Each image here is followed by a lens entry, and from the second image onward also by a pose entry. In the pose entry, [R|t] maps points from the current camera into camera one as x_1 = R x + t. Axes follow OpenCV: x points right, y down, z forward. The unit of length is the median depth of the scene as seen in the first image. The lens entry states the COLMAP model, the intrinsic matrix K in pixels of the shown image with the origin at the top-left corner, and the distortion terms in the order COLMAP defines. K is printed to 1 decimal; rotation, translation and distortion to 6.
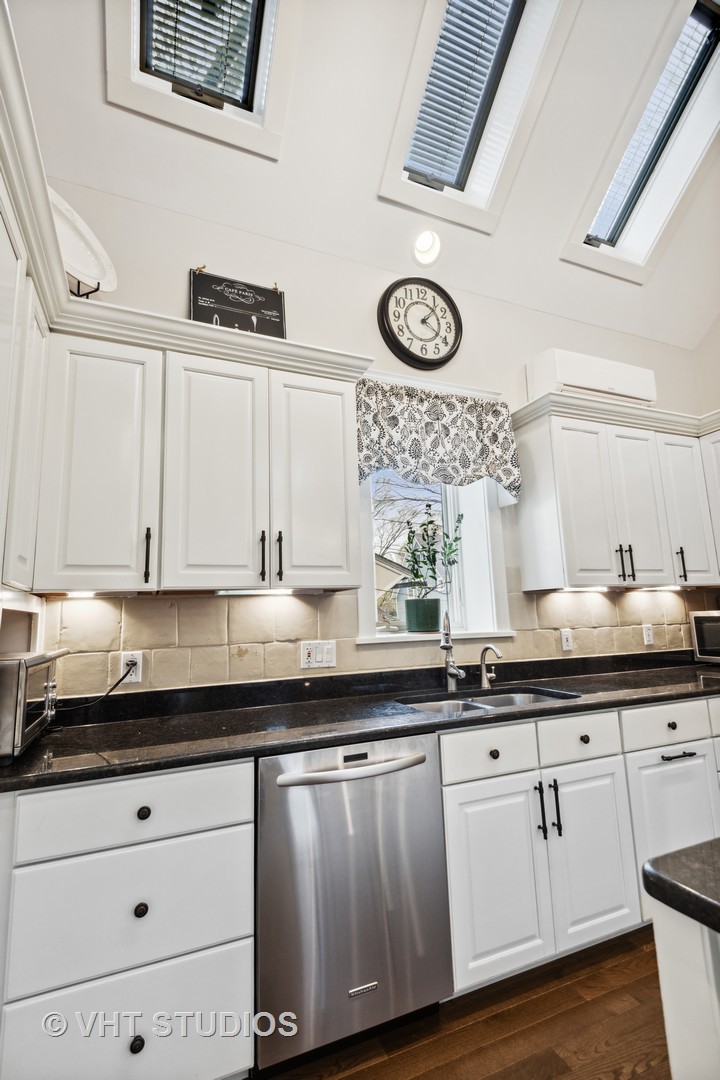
lens RADIAL K [[492.4, 0, 356.7], [0, 492.4, 543.6], [0, 0, 1]] dist [0.032152, -0.018295]
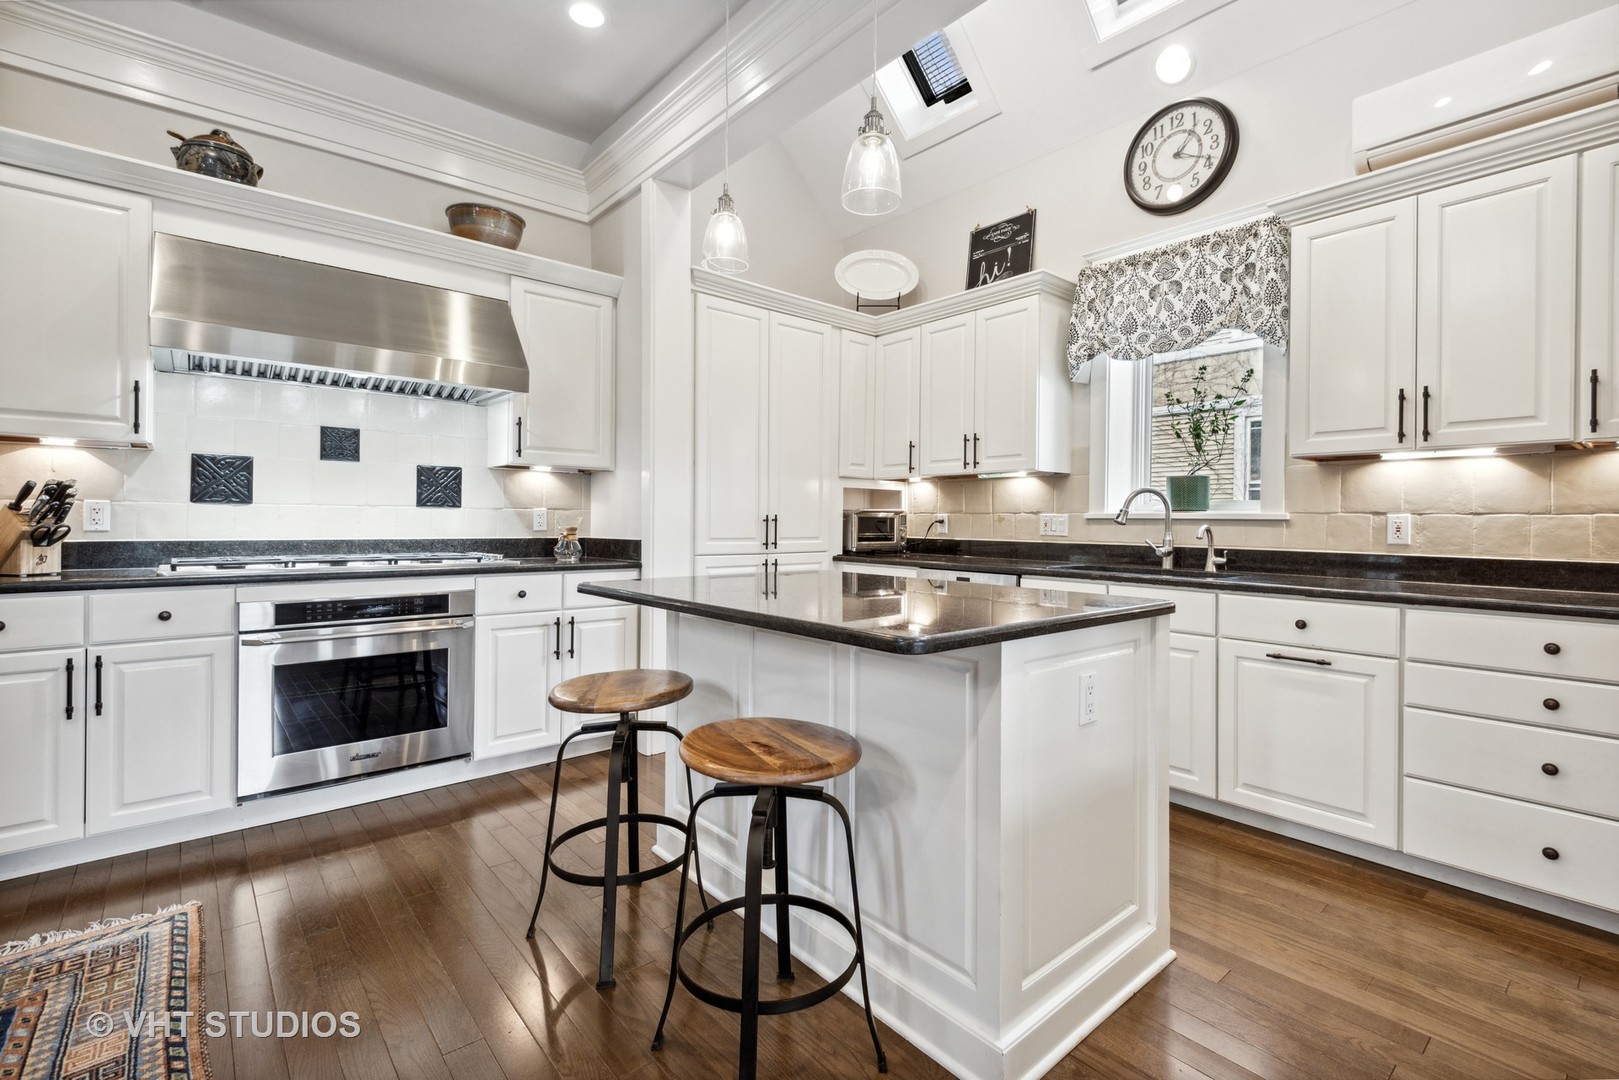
lens RADIAL K [[724.6, 0, 812.3], [0, 724.6, 521.2], [0, 0, 1]] dist [0.024811, -0.015823]
pose [[0.304856, 0.037353, -0.951666, 1.292991], [0.124910, 0.989031, 0.078833, 0.001980], [0.944172, -0.142906, 0.296846, -0.074367]]
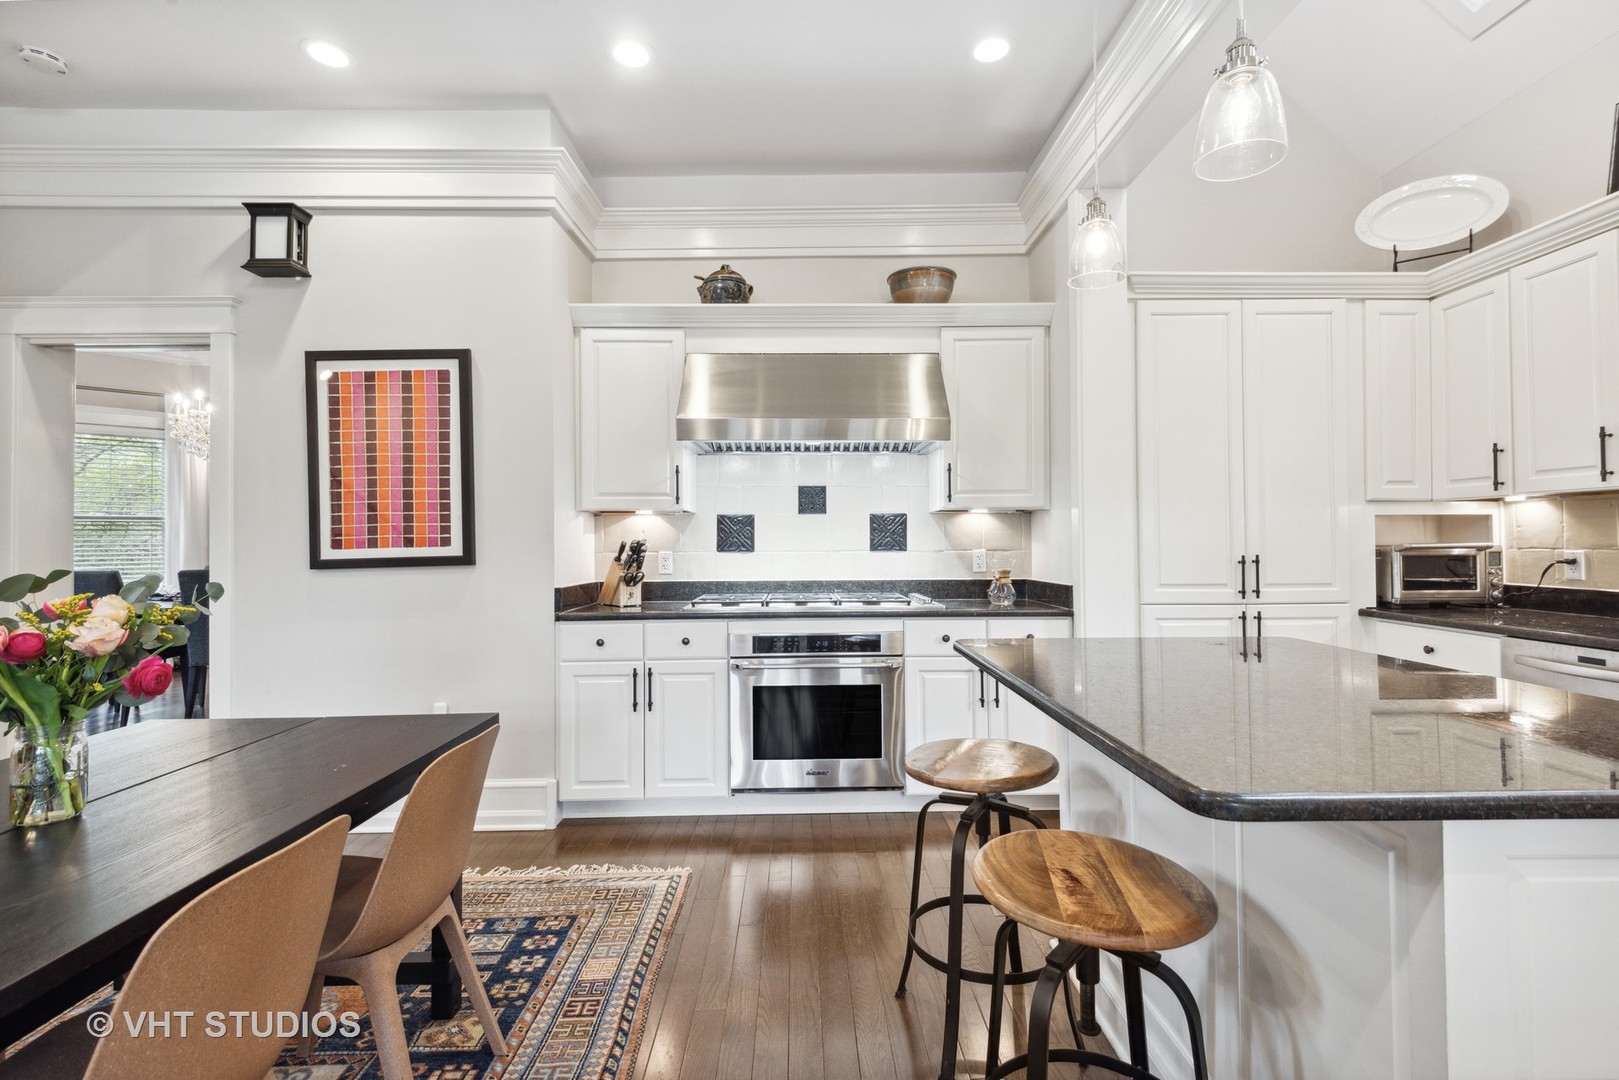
lens RADIAL K [[738.1, 0, 811.7], [0, 738.1, 529.7], [0, 0, 1]] dist [0.032152, -0.018295]
pose [[-0.371474, 0.021492, -0.928195, 1.239317], [0.159394, 0.986365, -0.040952, -0.010552], [0.914659, -0.163162, -0.369835, 0.103805]]
